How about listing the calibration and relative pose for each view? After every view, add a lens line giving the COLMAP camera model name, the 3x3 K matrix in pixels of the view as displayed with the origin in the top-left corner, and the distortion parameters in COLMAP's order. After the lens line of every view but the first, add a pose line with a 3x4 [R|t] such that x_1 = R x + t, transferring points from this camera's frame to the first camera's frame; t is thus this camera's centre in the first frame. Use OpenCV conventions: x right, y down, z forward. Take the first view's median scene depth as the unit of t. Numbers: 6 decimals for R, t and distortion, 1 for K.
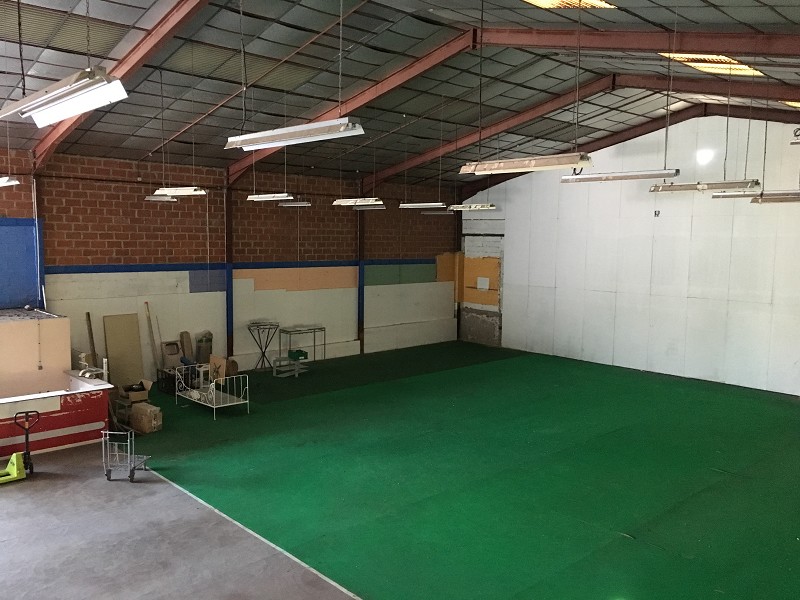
lens RADIAL K [[677.6, 0, 401.0], [0, 677.6, 299.7], [0, 0, 1]] dist [0.075279, -0.106276]
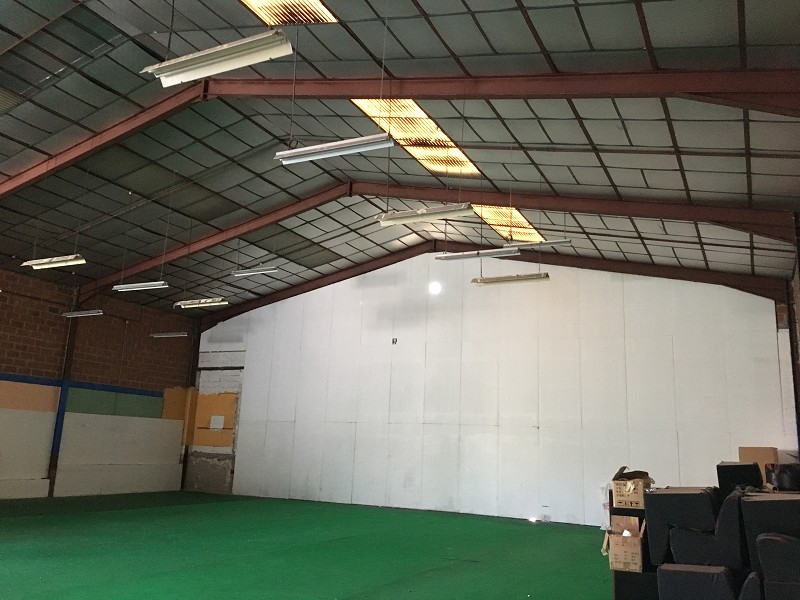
lens RADIAL K [[677.6, 0, 403.0], [0, 677.6, 296.8], [0, 0, 1]] dist [0.075279, -0.106276]
pose [[0.938712, 0.097618, 0.330591, 0.041804], [0.005463, 0.954729, -0.297428, 0.097213], [-0.344659, 0.281006, 0.895682, 0.068800]]
